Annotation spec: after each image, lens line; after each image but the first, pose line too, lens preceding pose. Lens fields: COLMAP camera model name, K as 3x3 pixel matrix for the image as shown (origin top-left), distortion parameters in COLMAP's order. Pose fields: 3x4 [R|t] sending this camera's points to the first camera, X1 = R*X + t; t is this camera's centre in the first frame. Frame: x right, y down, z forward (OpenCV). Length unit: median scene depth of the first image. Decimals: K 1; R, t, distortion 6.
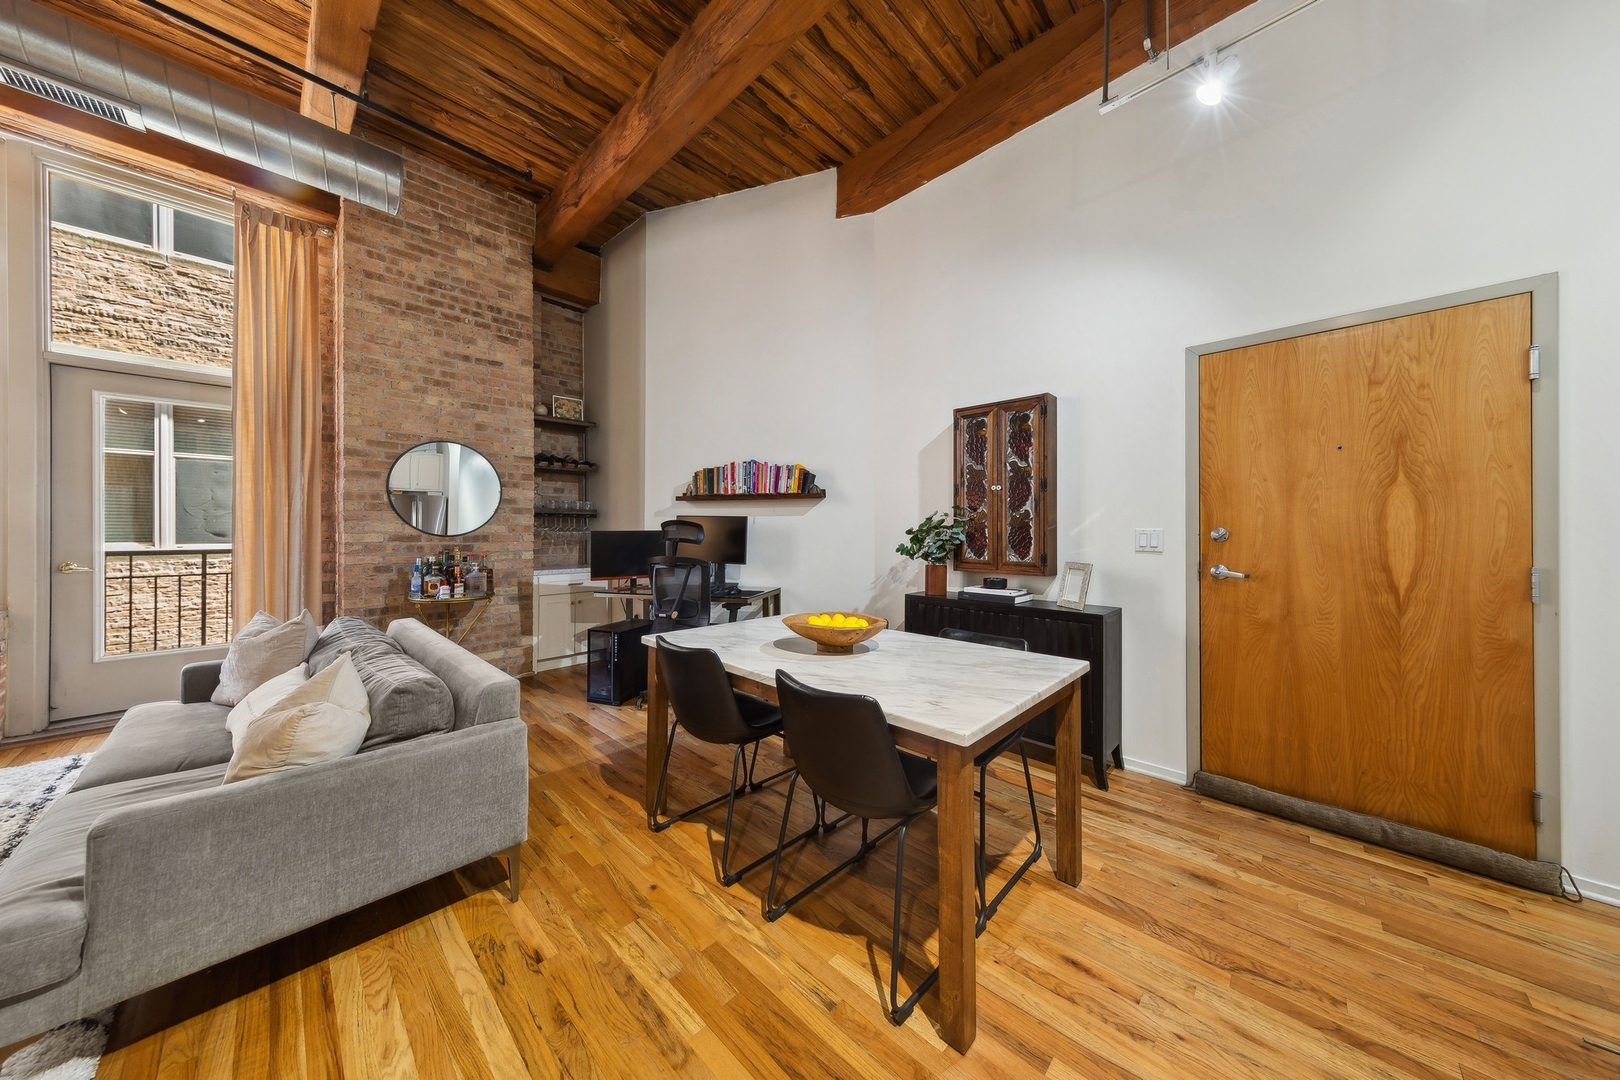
lens RADIAL K [[516.9, 0, 803.4], [0, 516.9, 529.8], [0, 0, 1]] dist [0.008598, -0.001083]
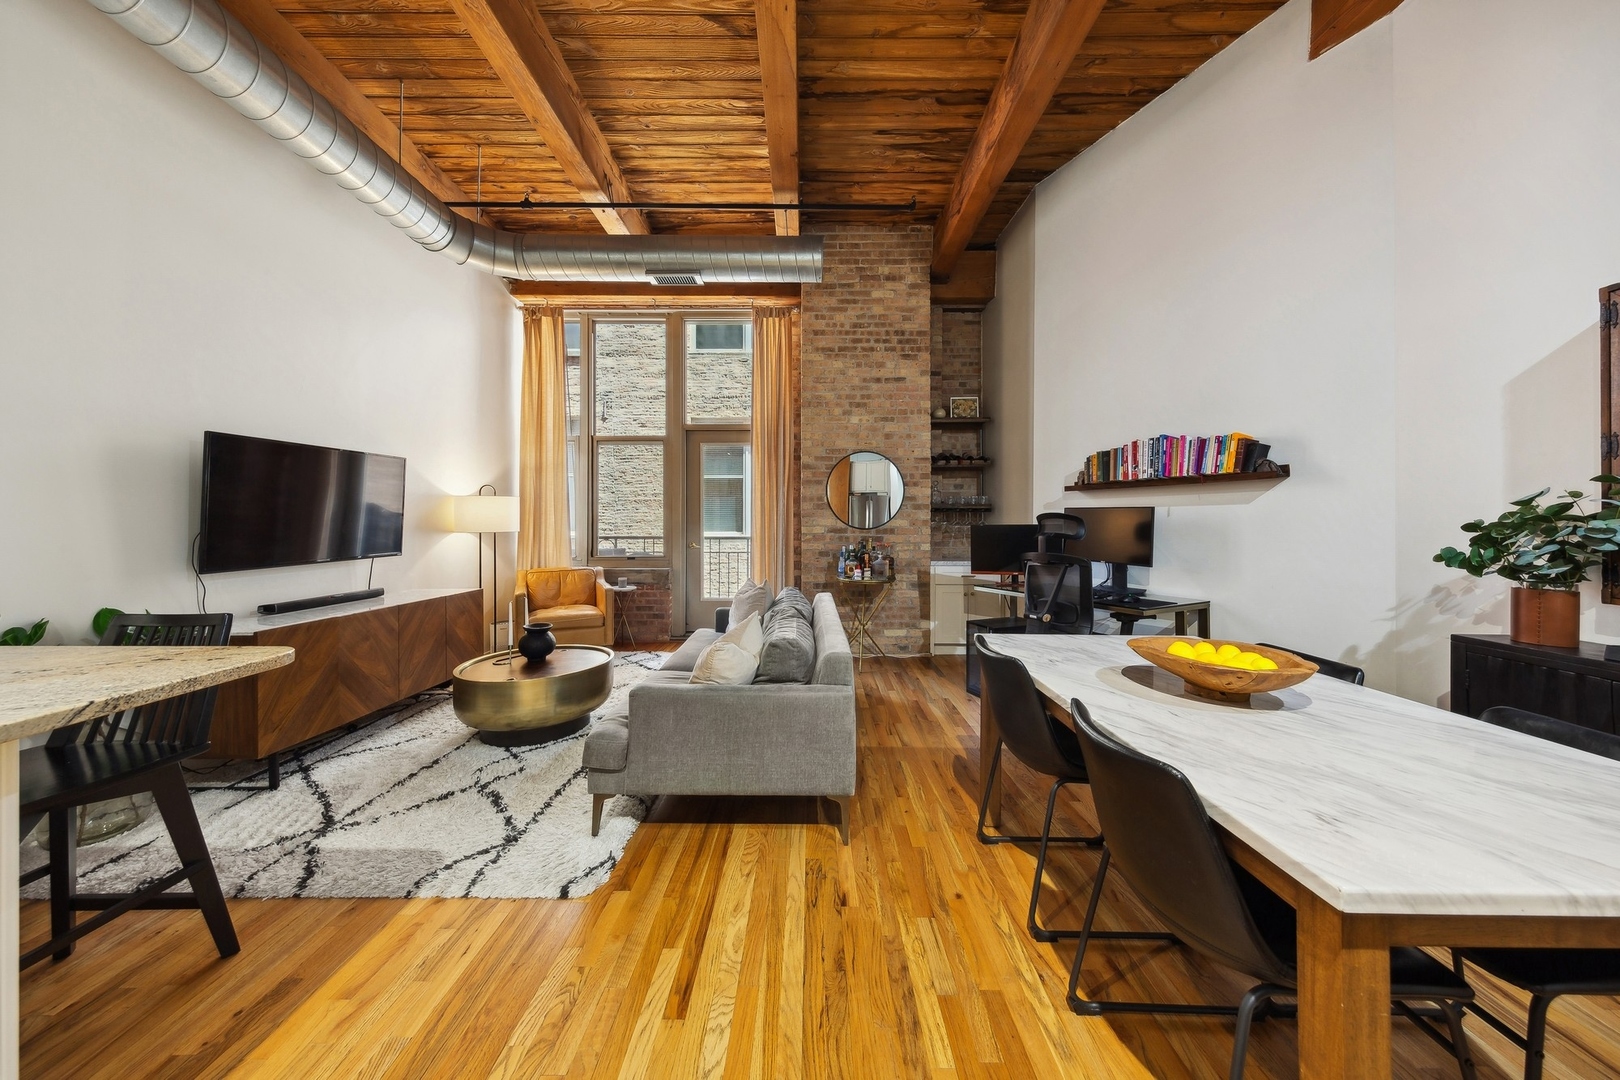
lens RADIAL K [[516.9, 0, 807.5], [0, 516.9, 522.2], [0, 0, 1]] dist [0.008598, -0.001083]
pose [[0.694095, -0.002632, -0.719878, 0.103669], [0.000013, 0.999993, -0.003643, 0.000799], [0.719883, 0.002519, 0.694091, 0.064488]]
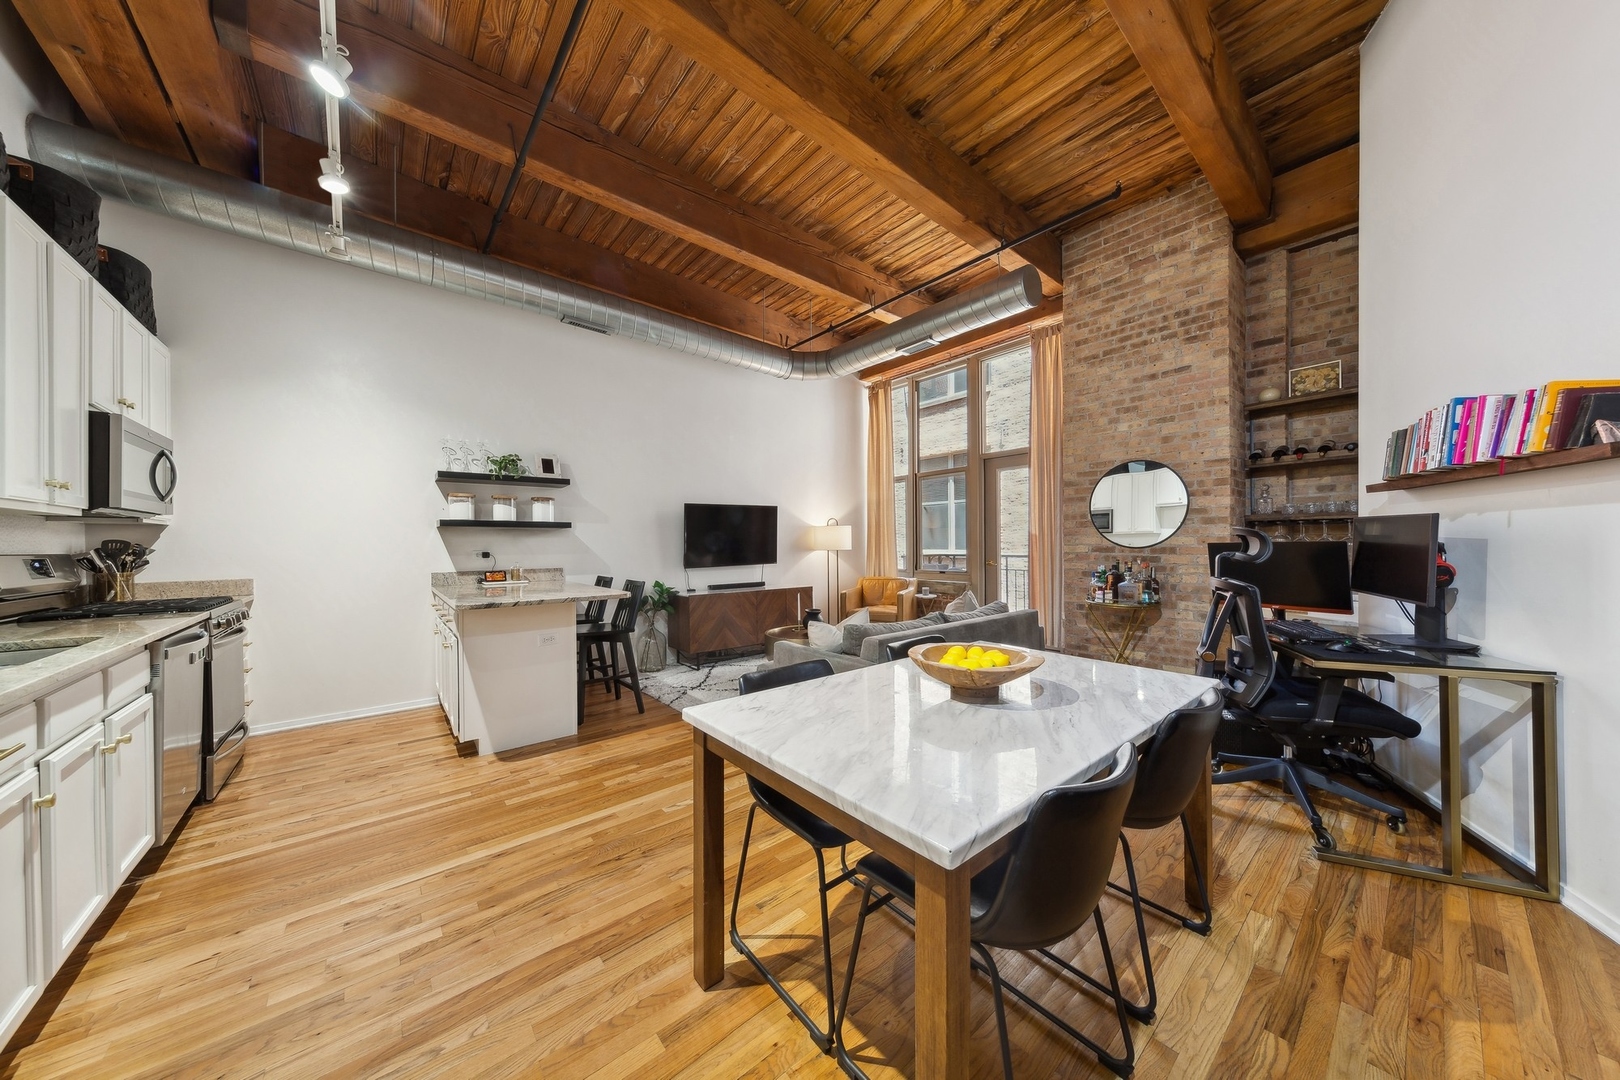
lens RADIAL K [[516.9, 0, 815.8], [0, 516.9, 546.5], [0, 0, 1]] dist [0.008598, -0.001083]
pose [[-0.092739, 0.004460, -0.995680, 0.498402], [0.007898, 0.999962, 0.003743, 0.000151], [0.995659, -0.007517, -0.092771, 0.470701]]
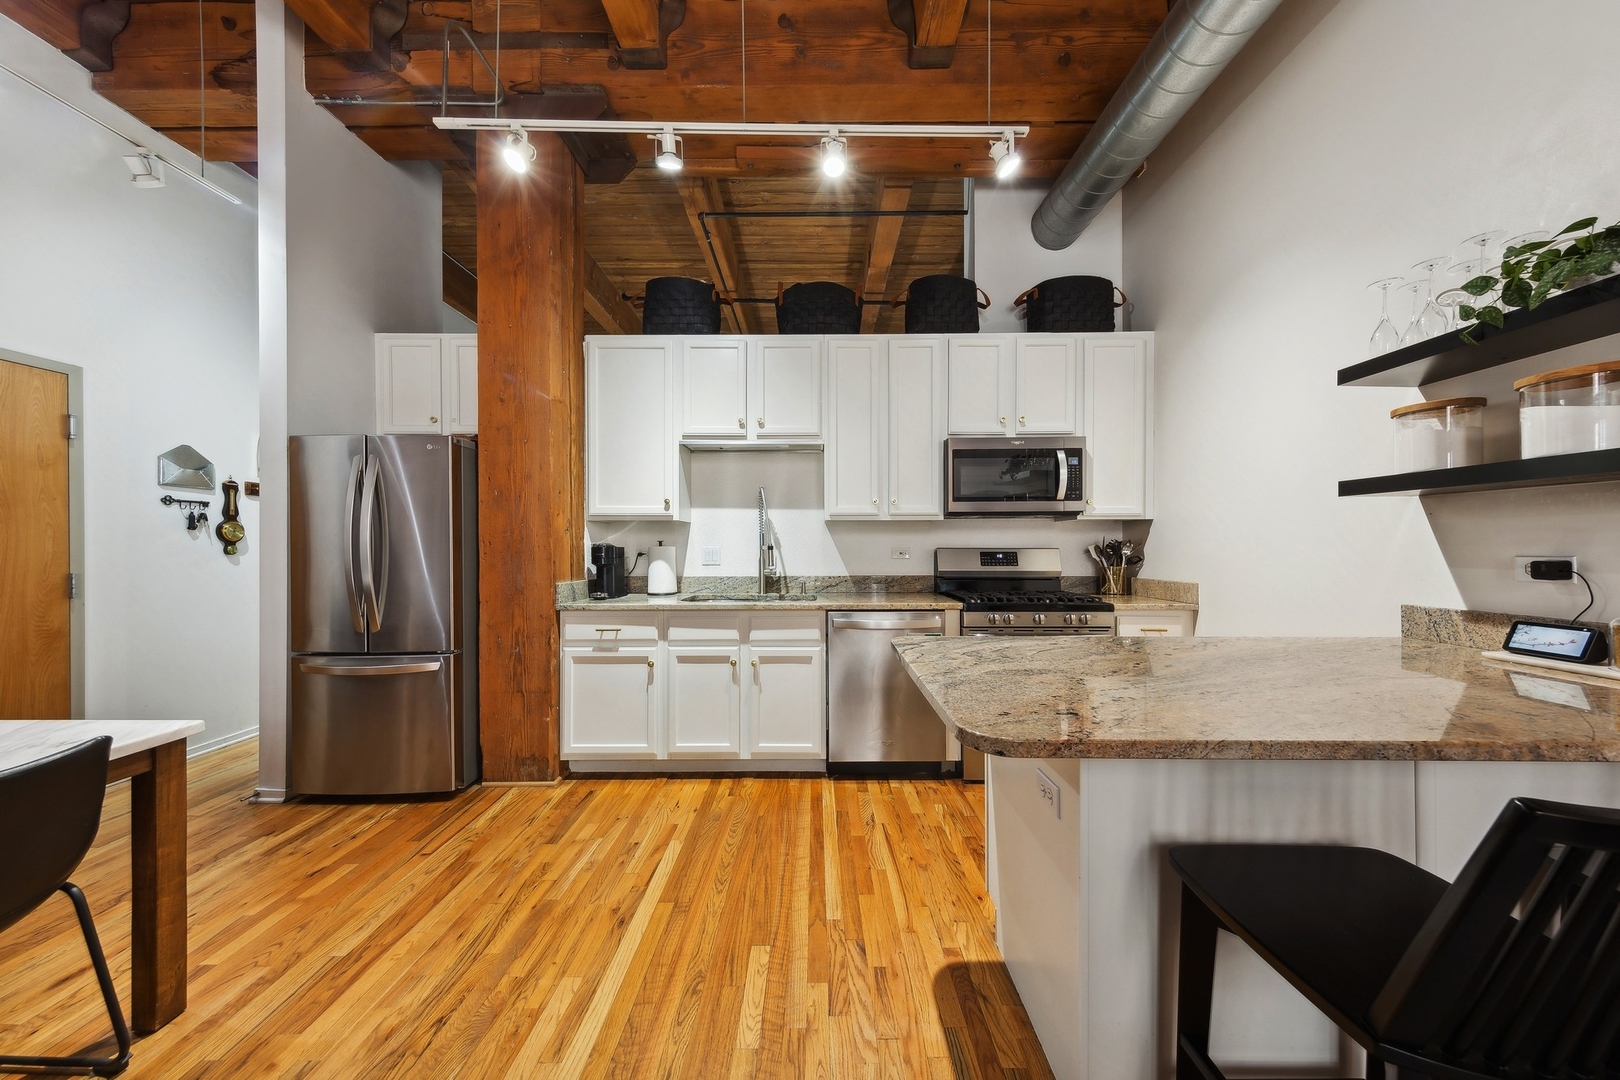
lens RADIAL K [[516.9, 0, 808.7], [0, 516.9, 545.0], [0, 0, 1]] dist [0.008598, -0.001083]
pose [[-0.691265, 0.000104, 0.722601, -0.485920], [0.001143, 0.999999, 0.000949, -0.001431], [-0.722601, 0.001482, -0.691264, 0.271523]]
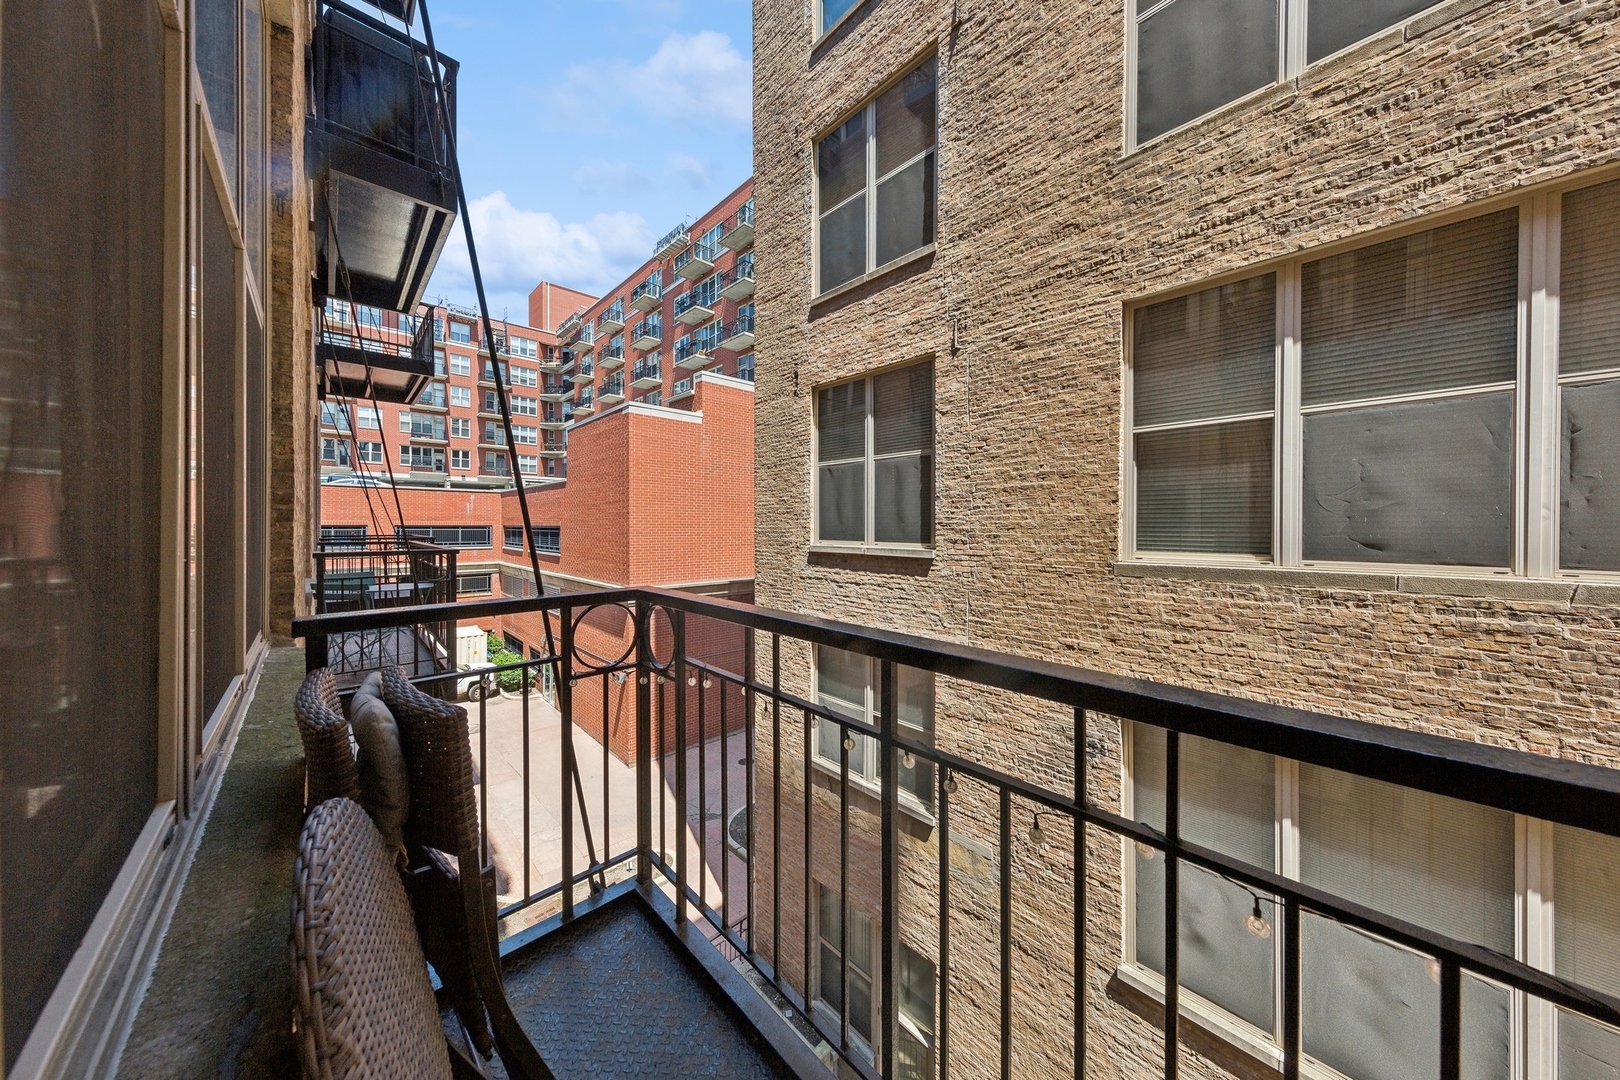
lens RADIAL K [[516.9, 0, 813.5], [0, 516.9, 528.5], [0, 0, 1]] dist [0.008598, -0.001083]
pose [[-0.057993, 0.005703, -0.998301, -1.227424], [-0.002449, 0.999980, 0.005855, -0.022469], [0.998314, 0.002785, -0.057978, 1.013912]]
